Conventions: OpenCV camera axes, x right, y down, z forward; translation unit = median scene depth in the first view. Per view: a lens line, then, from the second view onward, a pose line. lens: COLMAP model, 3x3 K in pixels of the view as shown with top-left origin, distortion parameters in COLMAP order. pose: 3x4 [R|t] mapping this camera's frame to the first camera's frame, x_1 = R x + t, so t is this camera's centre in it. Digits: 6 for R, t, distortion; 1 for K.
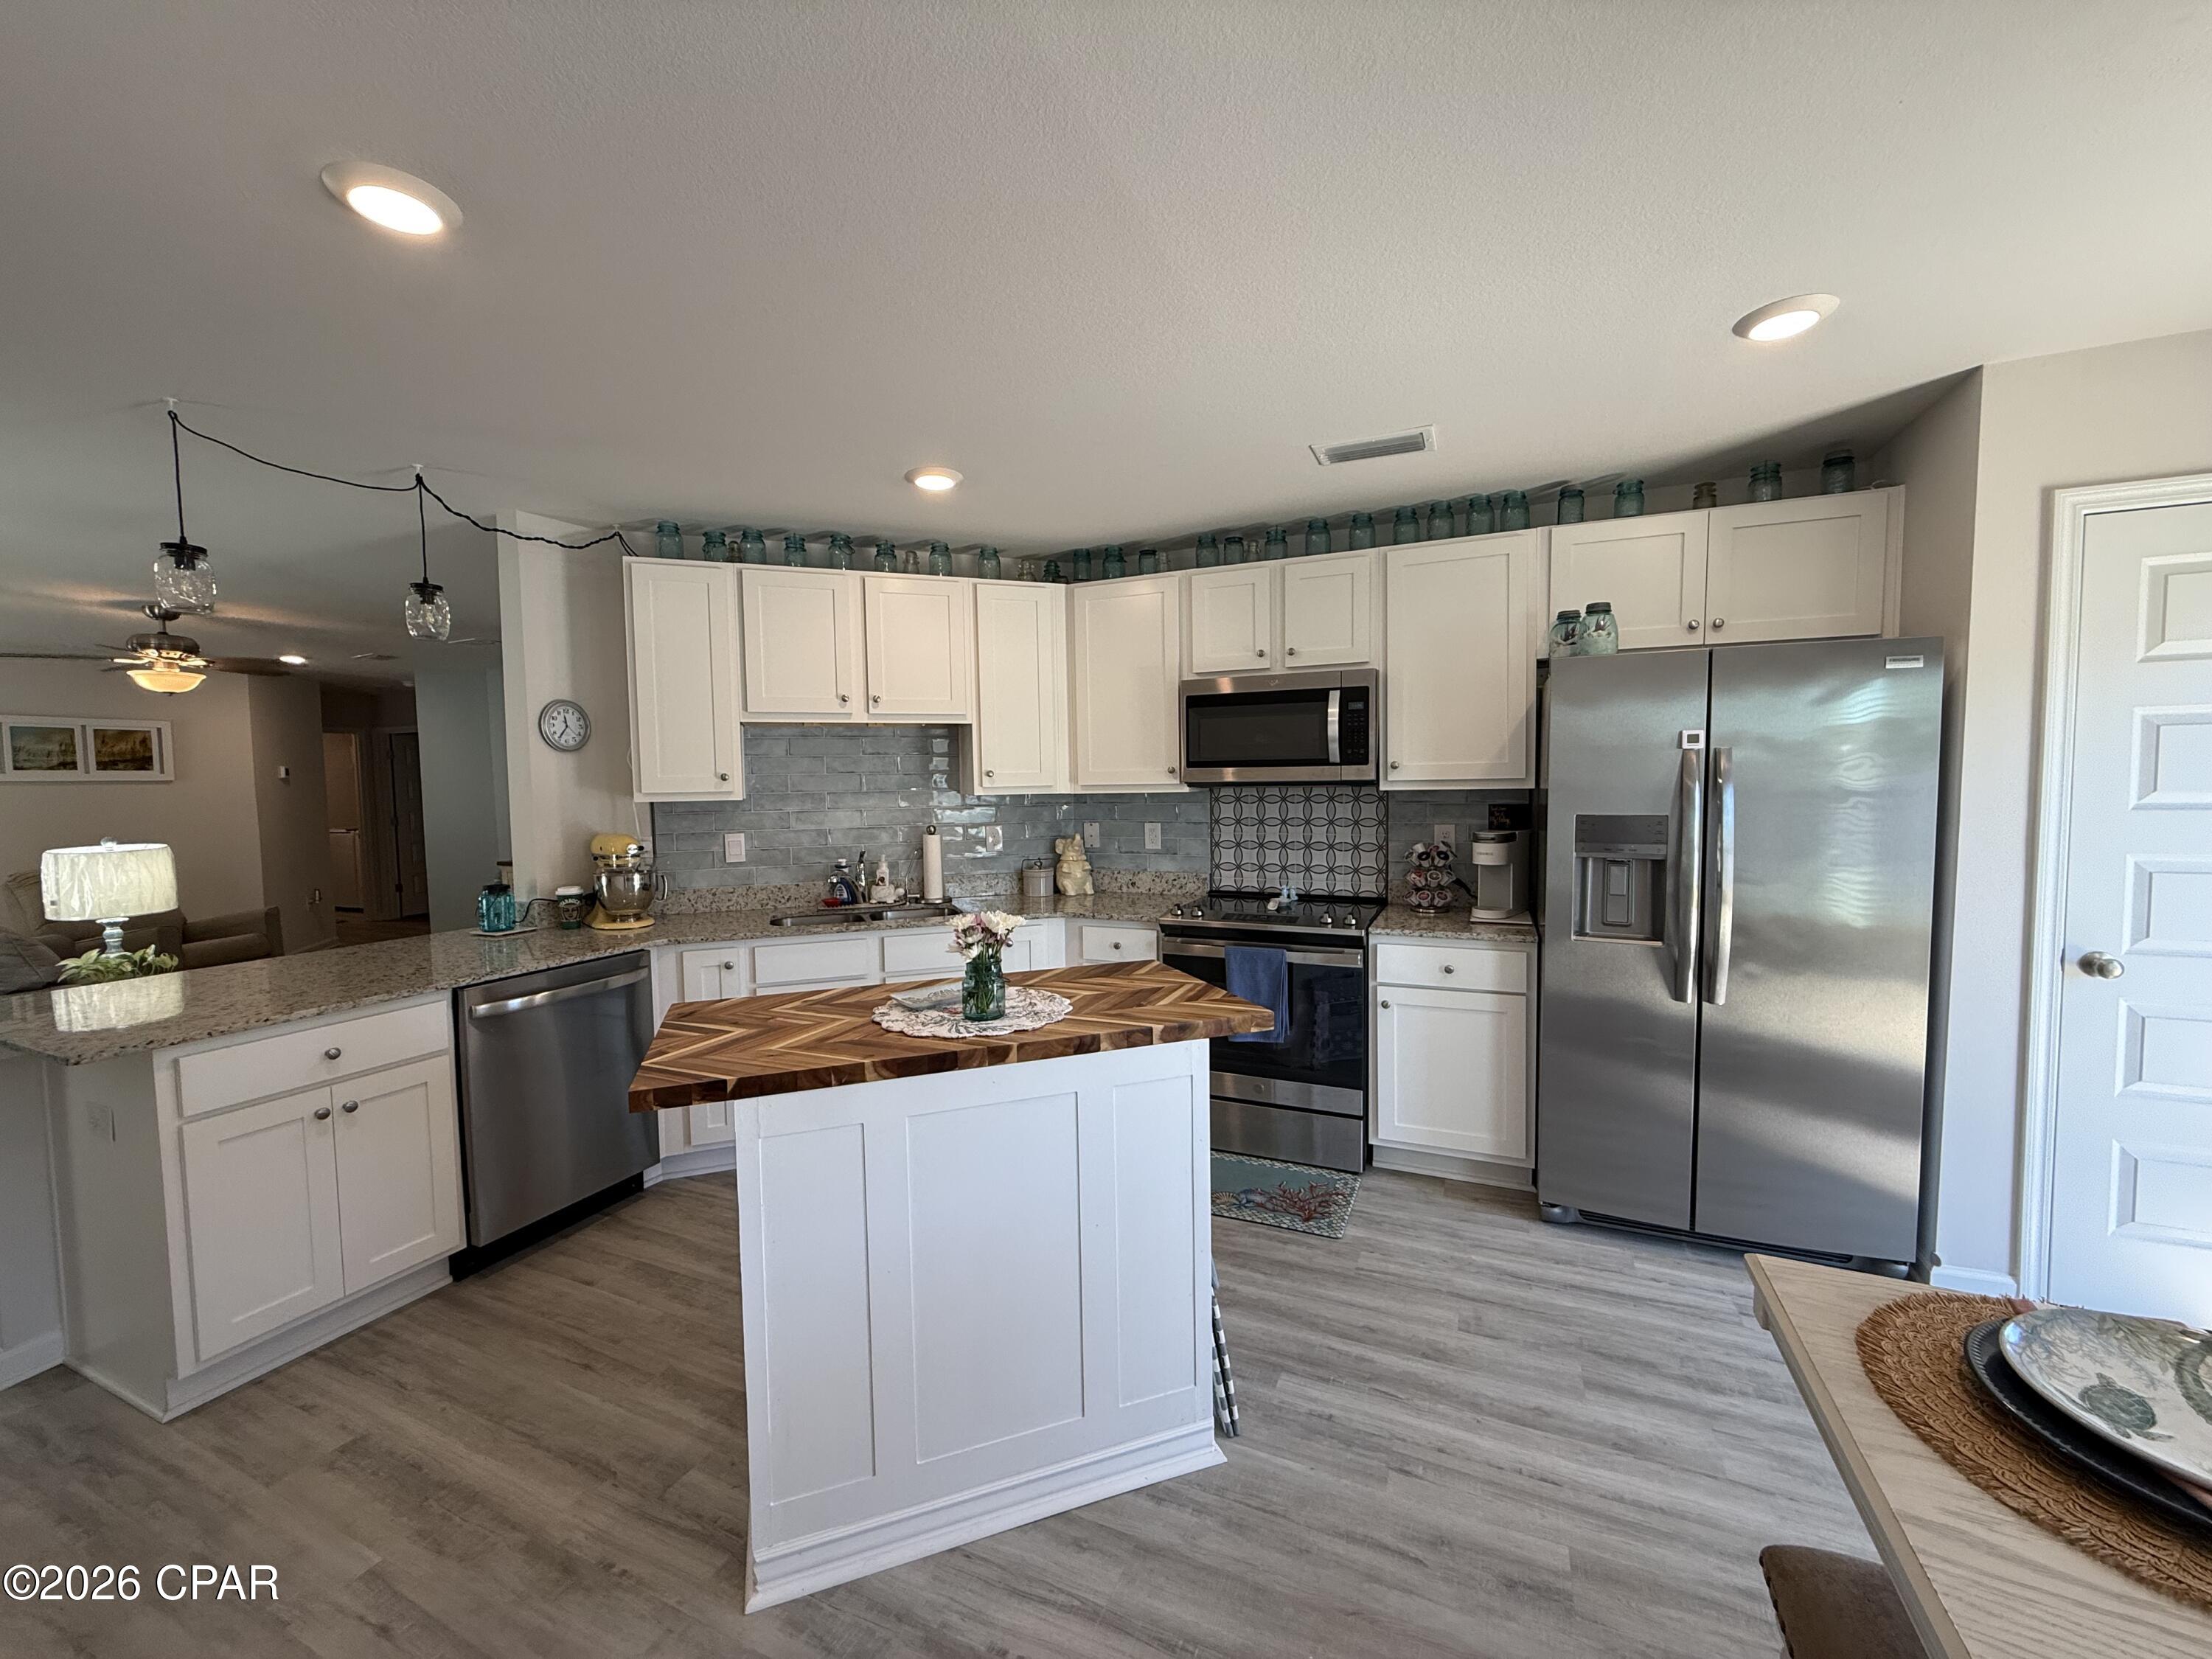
lens RADIAL K [[876.7, 0, 1101.1], [0, 876.7, 831.1], [0, 0, 1]] dist [-0.000296, -0.000132]
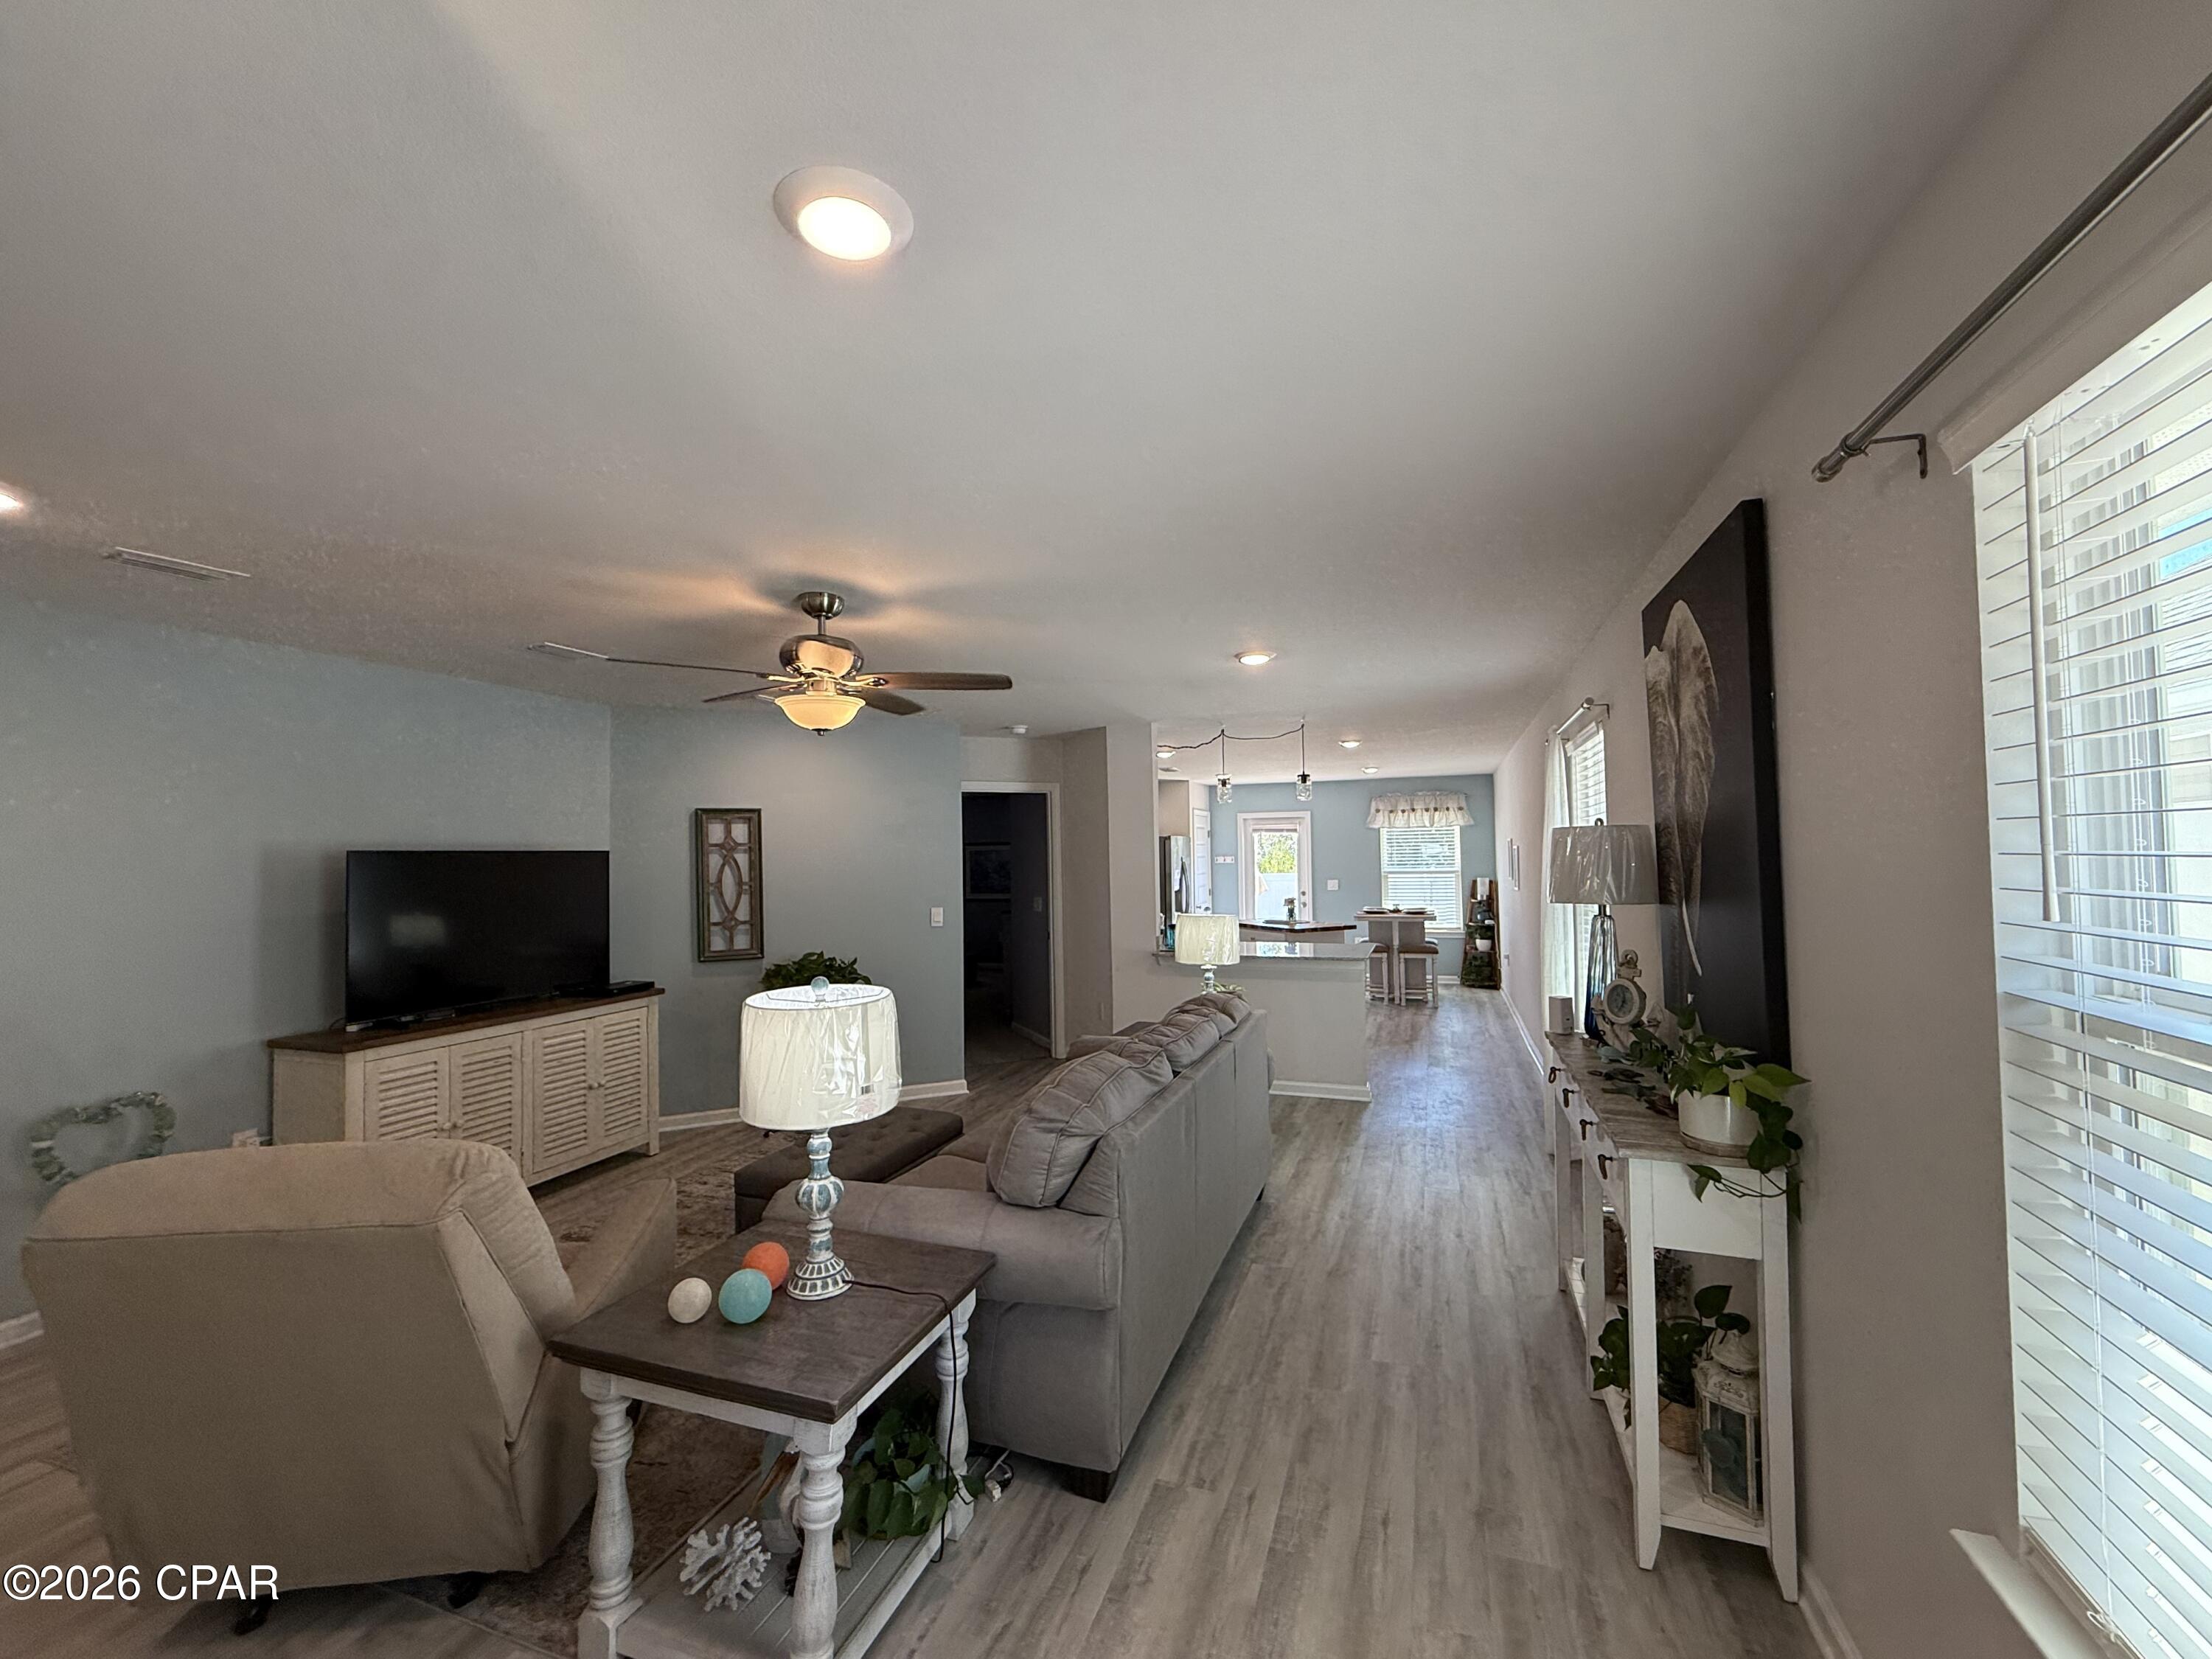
lens RADIAL K [[902.7, 0, 1107.4], [0, 902.7, 831.7], [0, 0, 1]] dist [-0.001103, -0.000201]
pose [[-0.080418, 0.046779, 0.995663, -2.439351], [0.075284, 0.996330, -0.040730, -0.062115], [-0.993914, 0.071682, -0.083644, 1.213339]]
